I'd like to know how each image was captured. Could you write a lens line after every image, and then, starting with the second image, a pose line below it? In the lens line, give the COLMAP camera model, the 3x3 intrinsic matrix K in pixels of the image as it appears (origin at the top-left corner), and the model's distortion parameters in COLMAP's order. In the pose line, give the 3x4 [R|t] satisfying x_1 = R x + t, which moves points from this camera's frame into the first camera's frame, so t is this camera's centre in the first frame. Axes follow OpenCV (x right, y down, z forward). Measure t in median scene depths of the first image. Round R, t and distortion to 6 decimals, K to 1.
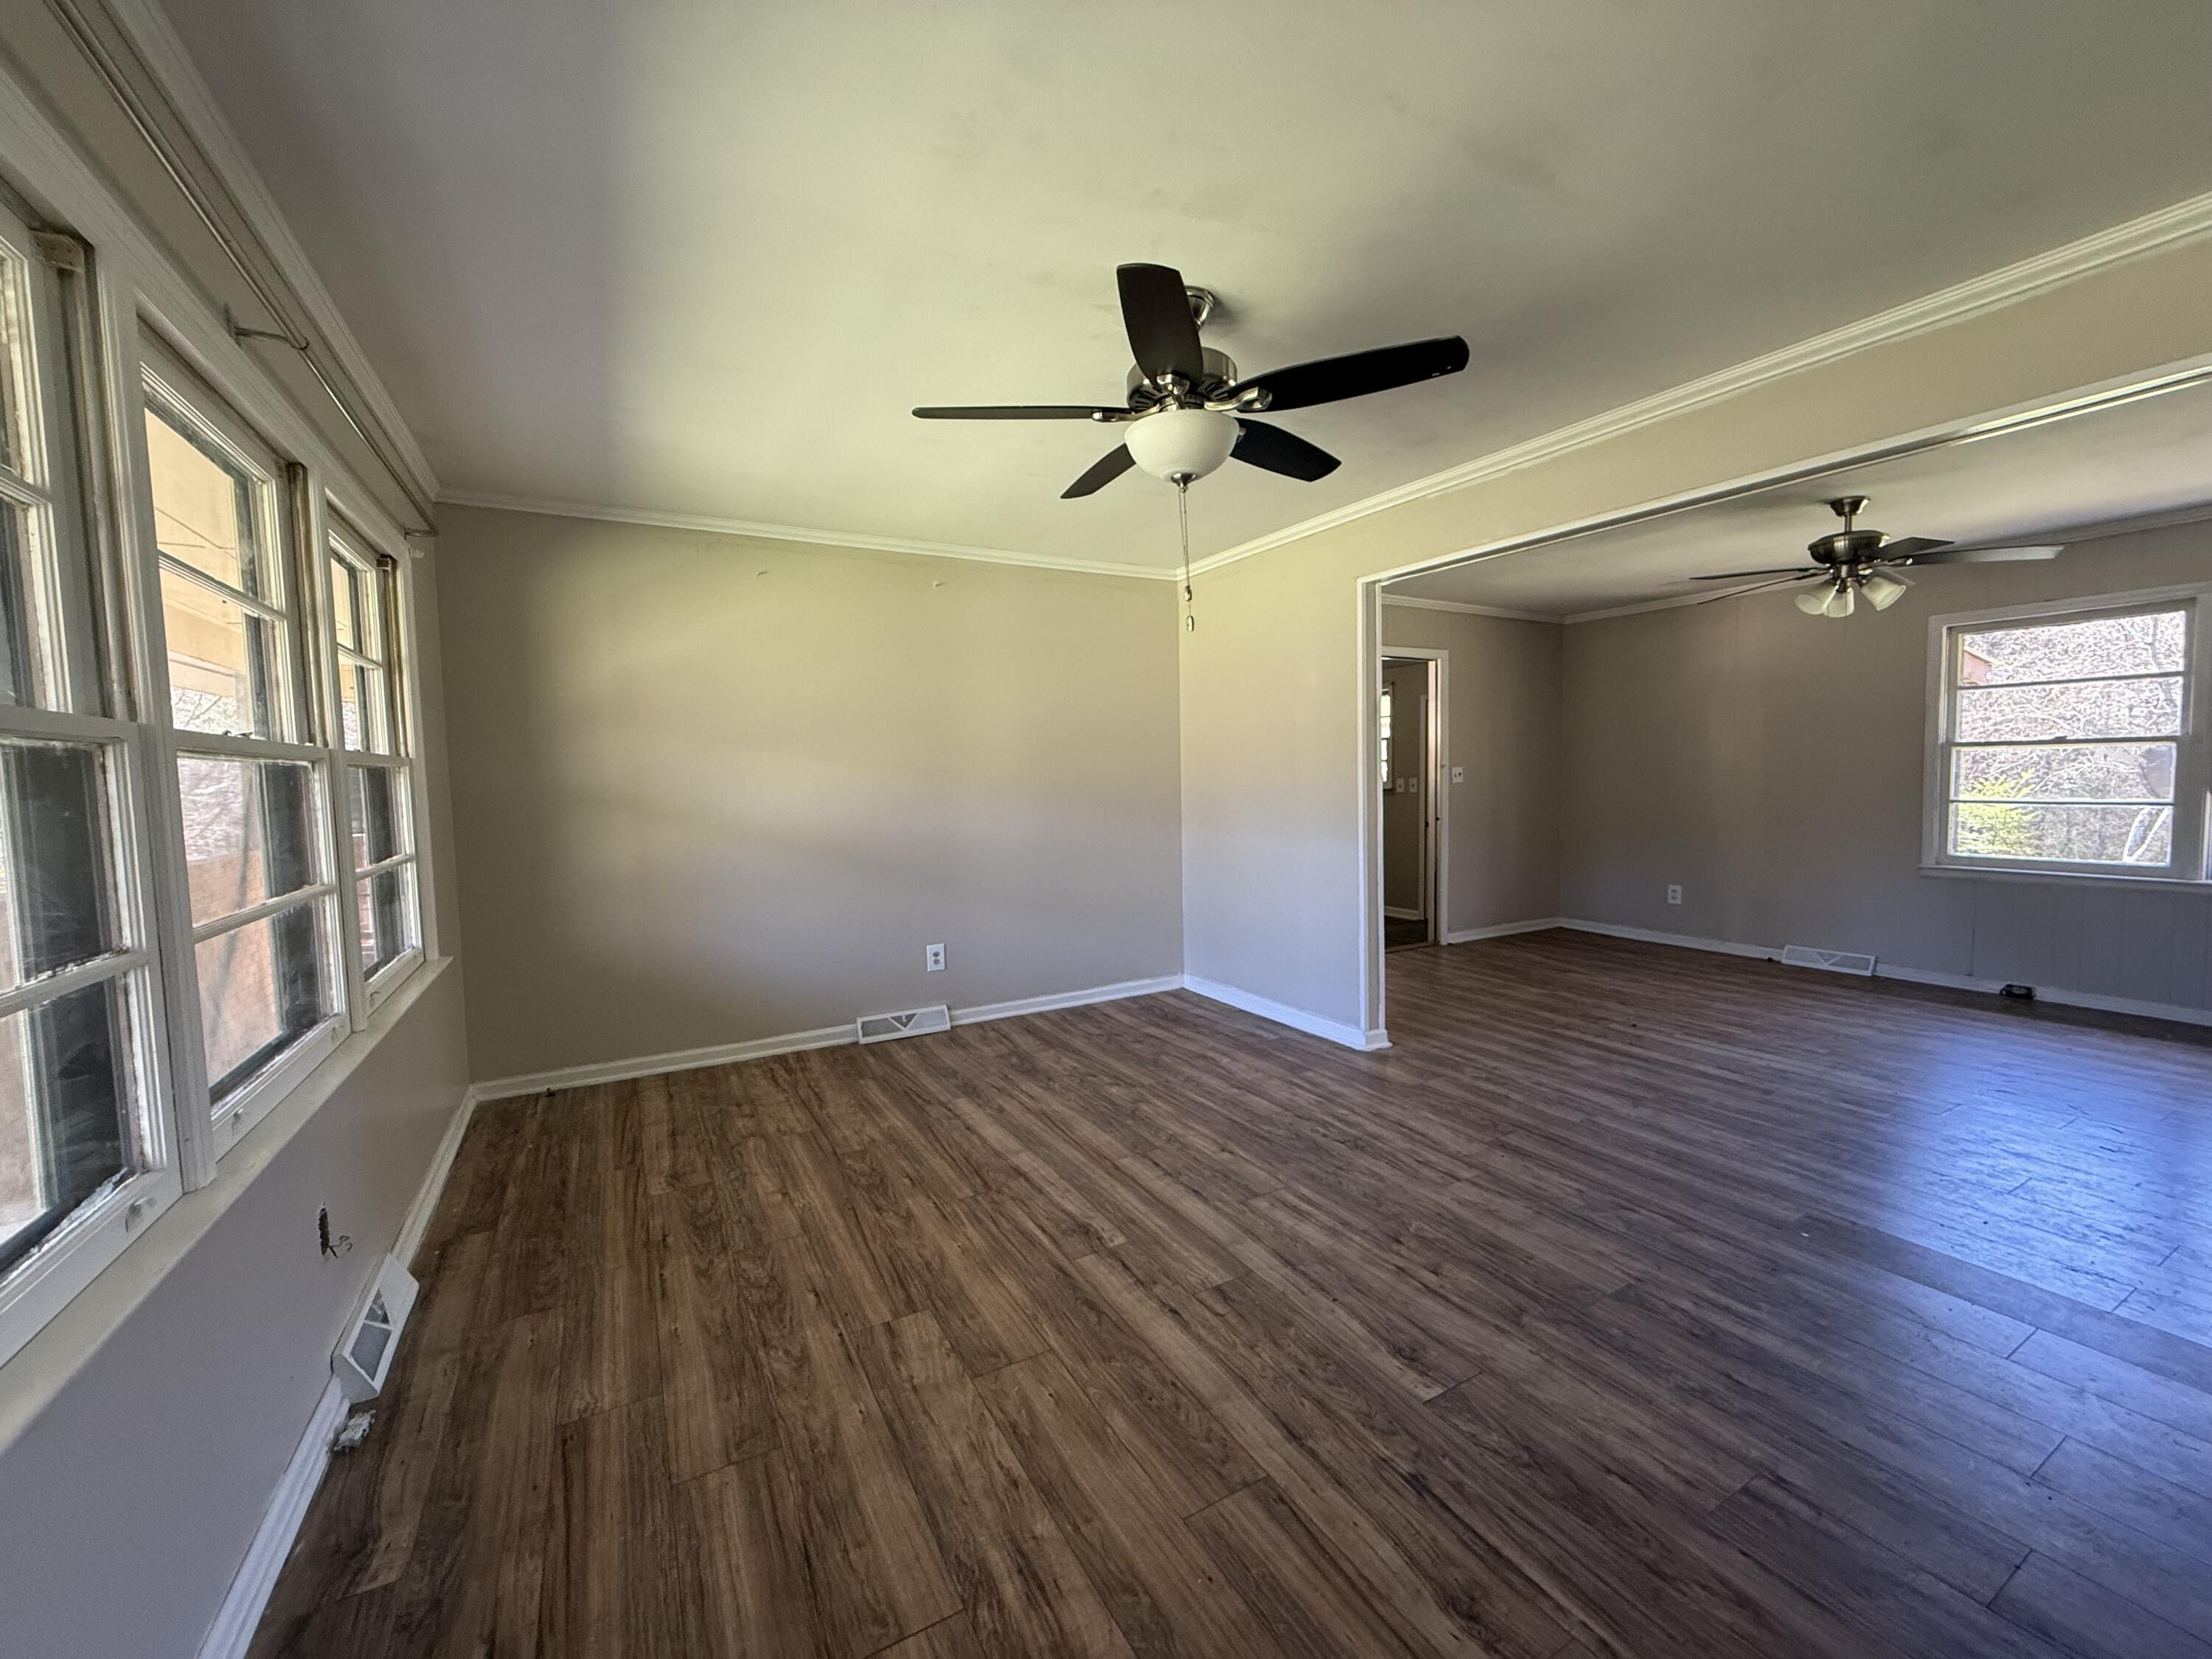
lens RADIAL K [[879.5, 0, 1101.3], [0, 879.5, 830.5], [0, 0, 1]] dist [-0.001201, 0.000352]
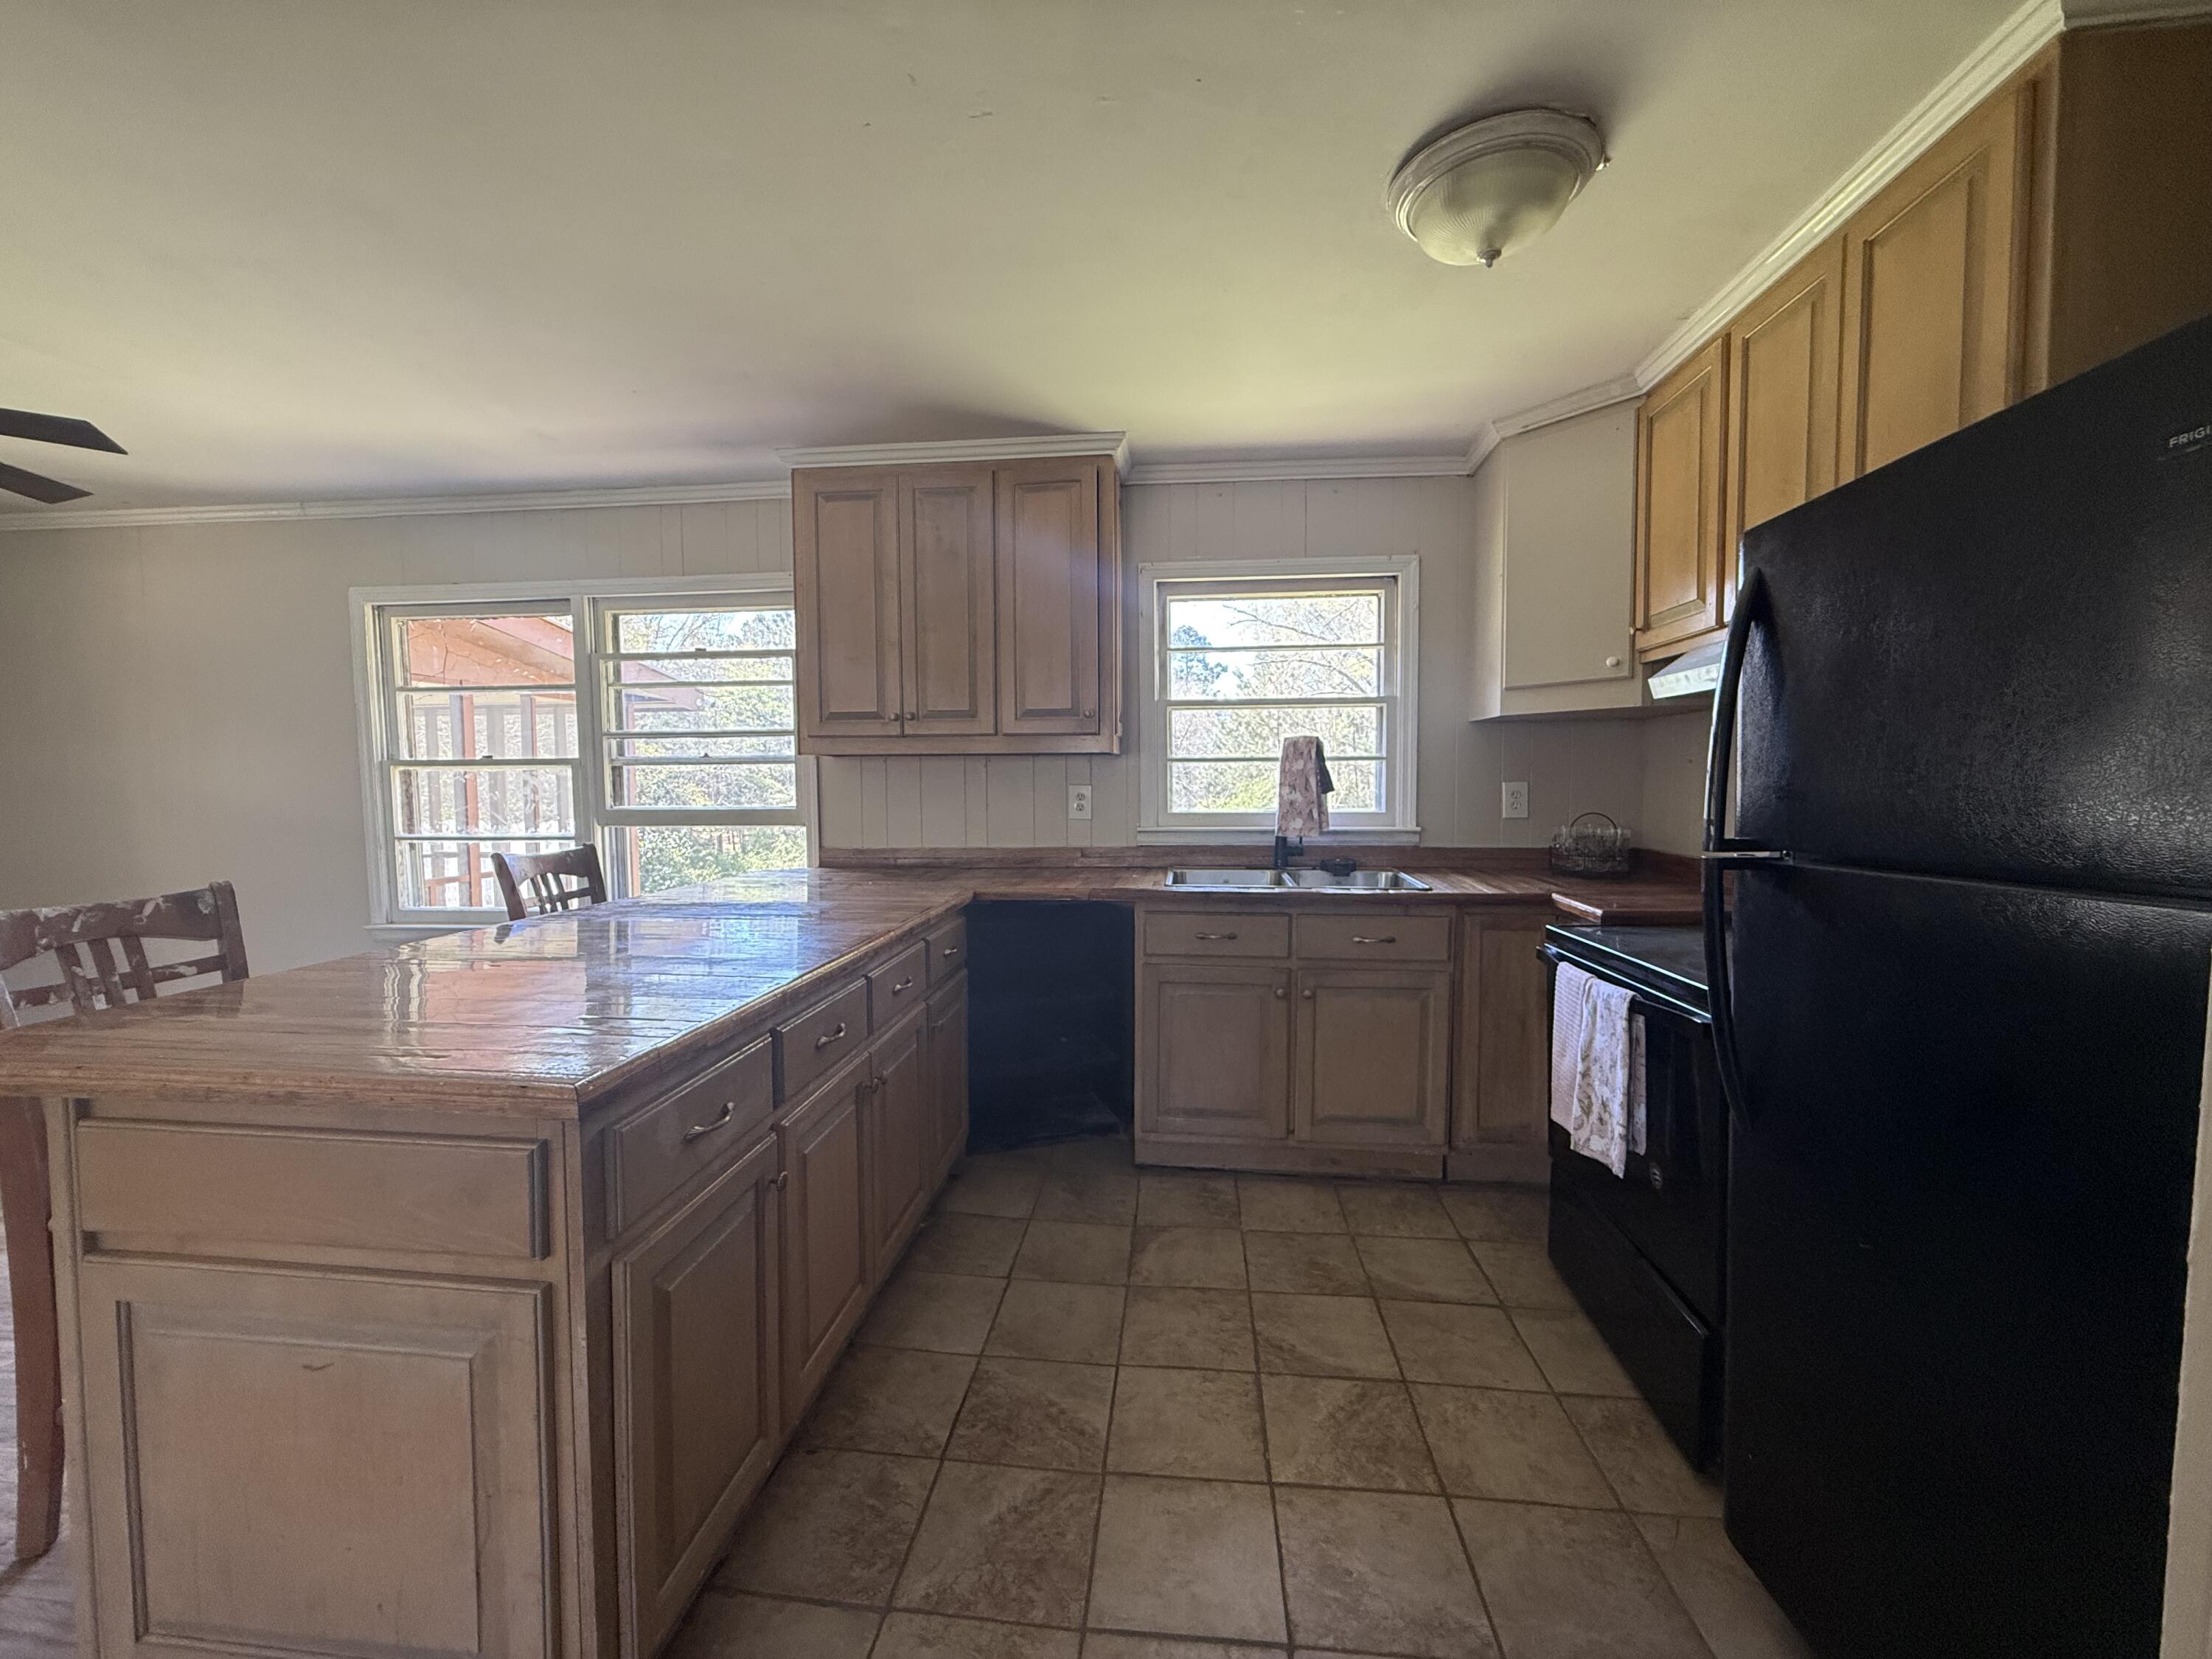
lens RADIAL K [[879.5, 0, 1101.3], [0, 879.5, 830.5], [0, 0, 1]] dist [-0.001201, 0.000352]
pose [[0.570992, -0.029189, 0.820437, 0.989060], [0.049025, 0.998797, 0.001415, -0.016163], [-0.819491, 0.039414, 0.571736, 0.106342]]
